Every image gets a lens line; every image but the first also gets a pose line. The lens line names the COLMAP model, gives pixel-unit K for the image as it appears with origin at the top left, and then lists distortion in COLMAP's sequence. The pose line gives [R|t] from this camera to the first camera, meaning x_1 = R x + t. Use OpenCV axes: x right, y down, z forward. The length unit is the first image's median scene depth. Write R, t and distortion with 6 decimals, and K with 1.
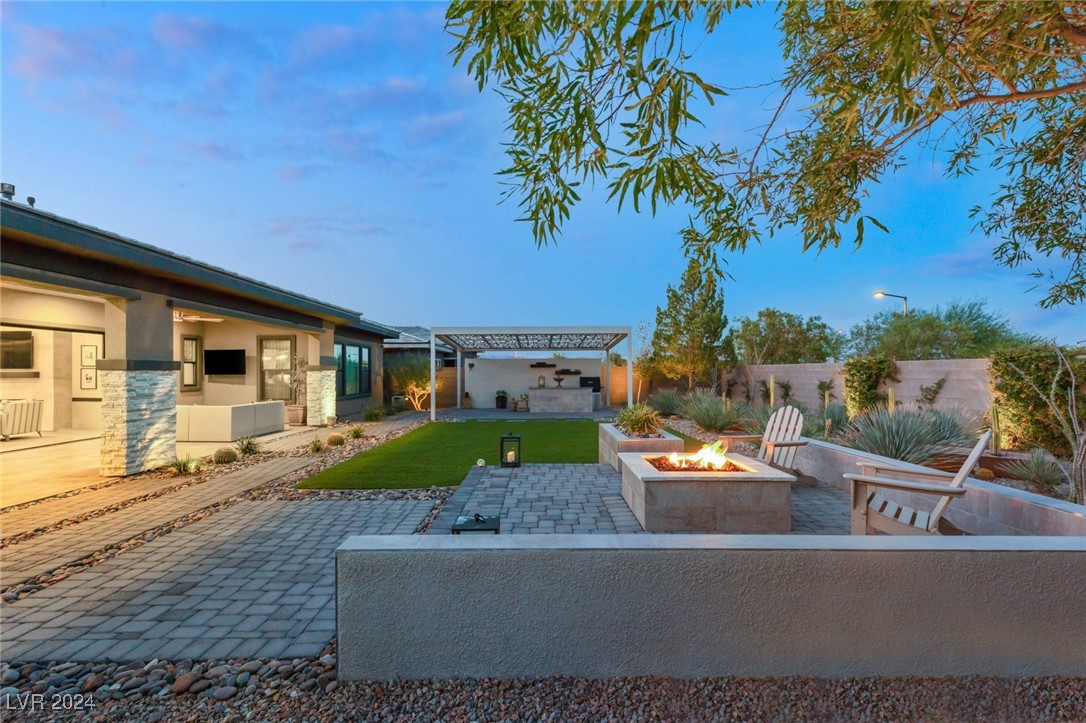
lens RADIAL K [[507.7, 0, 534.9], [0, 507.7, 366.9], [0, 0, 1]] dist [0.008094, 0.000051]
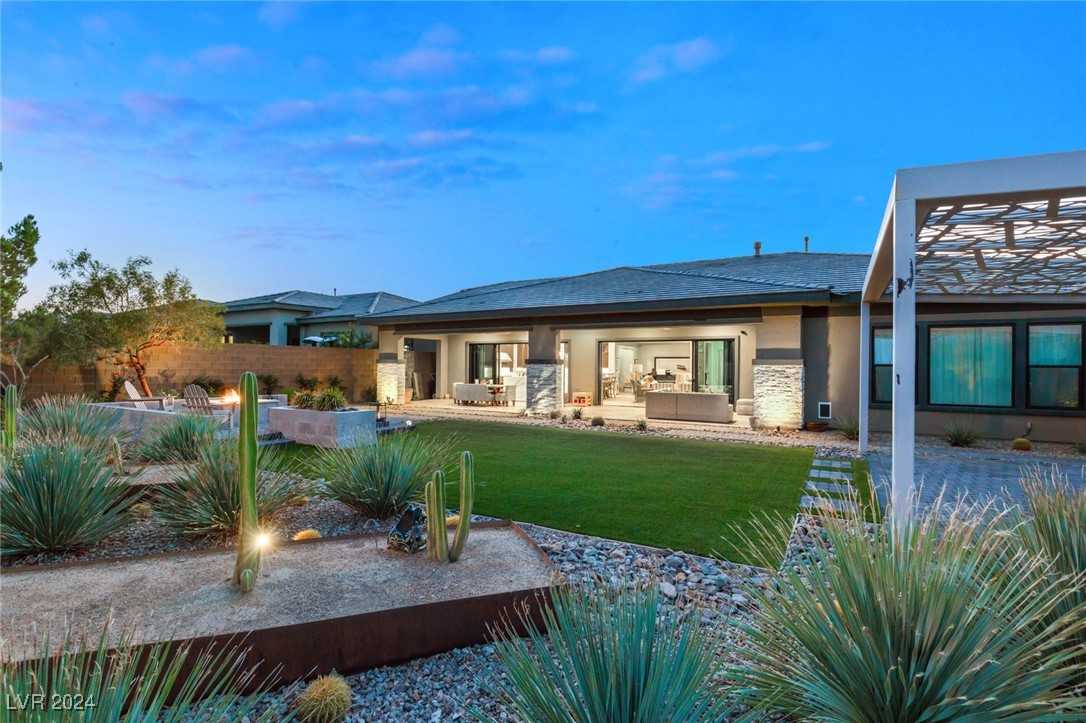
lens RADIAL K [[511.3, 0, 543.0], [0, 511.3, 361.5], [0, 0, 1]] dist [0.001080, 0.000218]
pose [[-0.502063, -0.009000, -0.864784, 0.691088], [0.000915, 0.999940, -0.010939, 0.013489], [0.864831, -0.006283, -0.502024, 1.425386]]
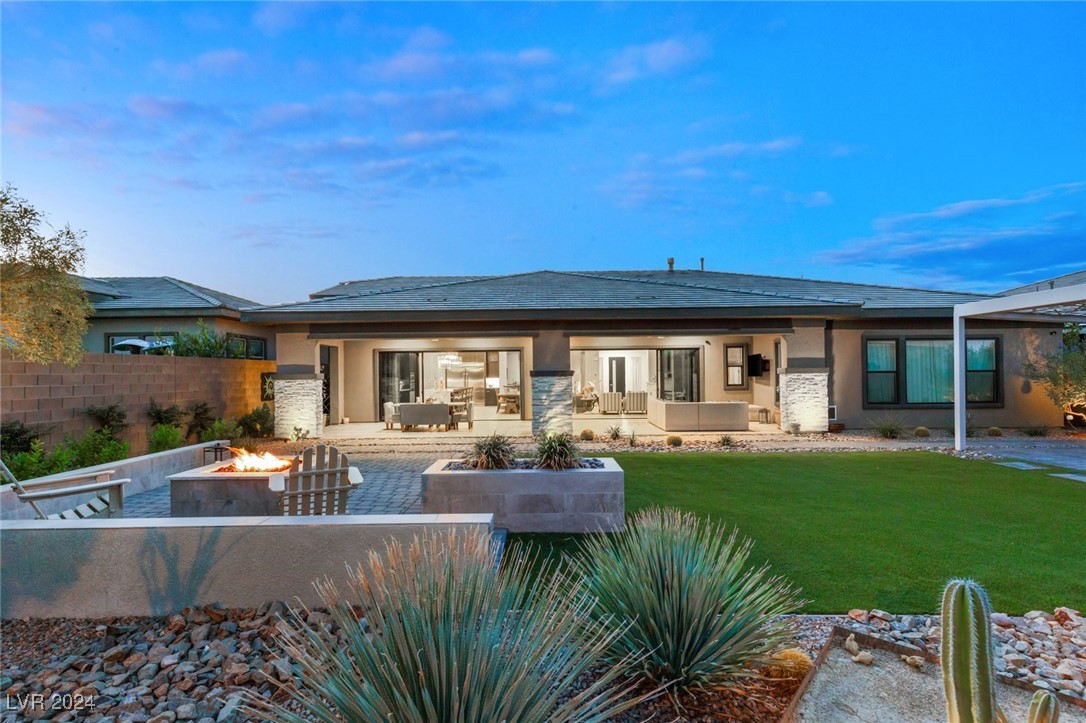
lens RADIAL K [[488.7, 0, 541.7], [0, 488.7, 374.3], [0, 0, 1]] dist [0.003422, -0.000145]
pose [[0.003114, 0.006845, -0.999972, 0.609851], [0.020021, 0.999776, 0.006906, -0.008521], [0.999795, -0.020042, 0.002977, 0.683393]]
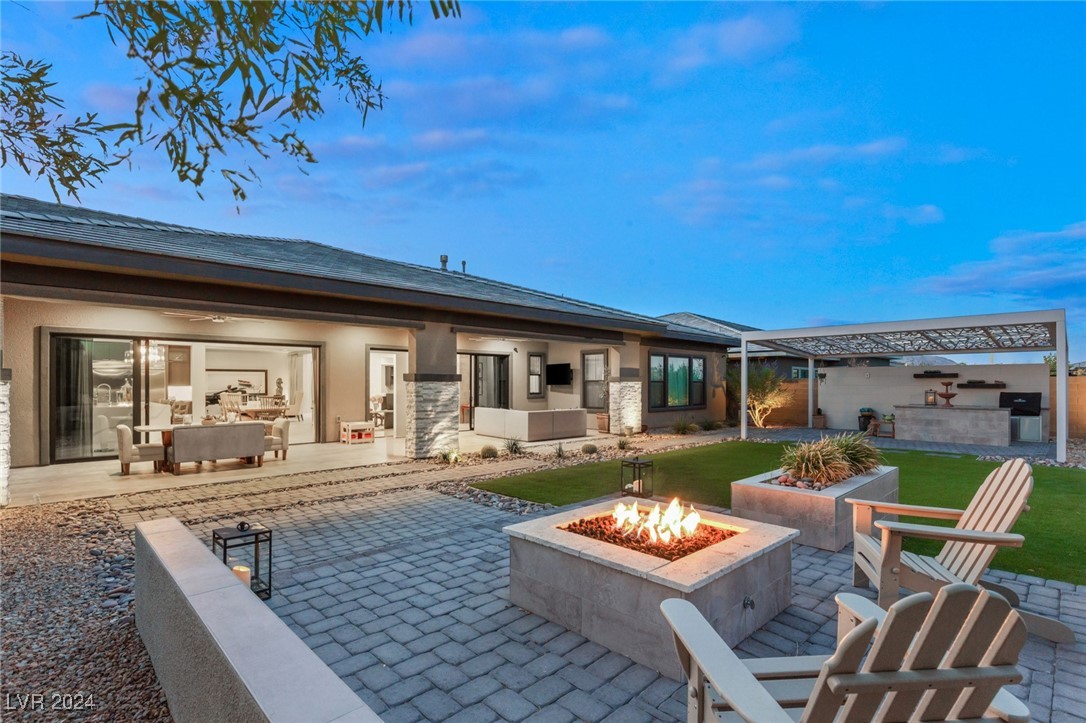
lens RADIAL K [[515.0, 0, 544.4], [0, 515.0, 385.2], [0, 0, 1]] dist [0.001576, 0.000043]
pose [[0.702617, 0.007522, -0.711528, 0.278917], [0.002855, 0.999906, 0.013390, -0.000368], [0.711562, -0.011439, 0.702530, 0.184509]]
